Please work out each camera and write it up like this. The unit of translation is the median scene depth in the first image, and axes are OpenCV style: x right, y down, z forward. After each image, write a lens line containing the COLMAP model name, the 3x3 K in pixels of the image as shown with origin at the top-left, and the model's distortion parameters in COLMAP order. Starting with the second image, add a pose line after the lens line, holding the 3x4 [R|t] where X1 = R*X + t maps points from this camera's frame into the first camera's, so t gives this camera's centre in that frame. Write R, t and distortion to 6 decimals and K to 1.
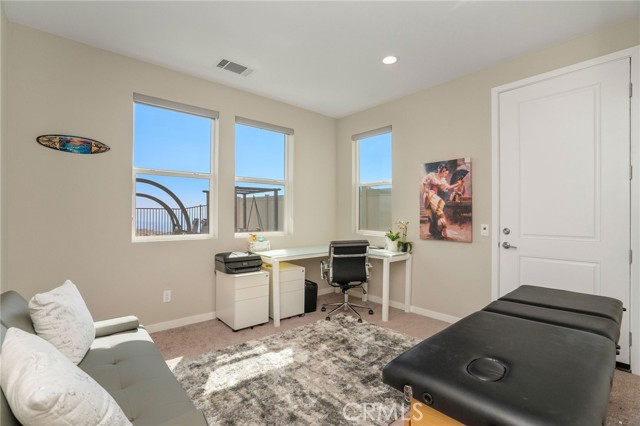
lens RADIAL K [[295.3, 0, 320.0], [0, 295.3, 213.0], [0, 0, 1]] dist [-0.037962, -0.000033]
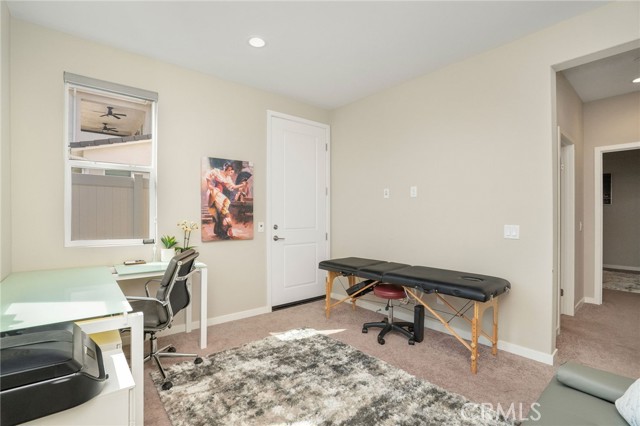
lens RADIAL K [[295.3, 0, 320.0], [0, 295.3, 213.0], [0, 0, 1]] dist [-0.037962, -0.000033]
pose [[0.027631, 0.003758, 0.999611, -0.562274], [-0.005992, 0.999976, -0.003594, 0.004247], [-0.999600, -0.005890, 0.027653, 0.672107]]
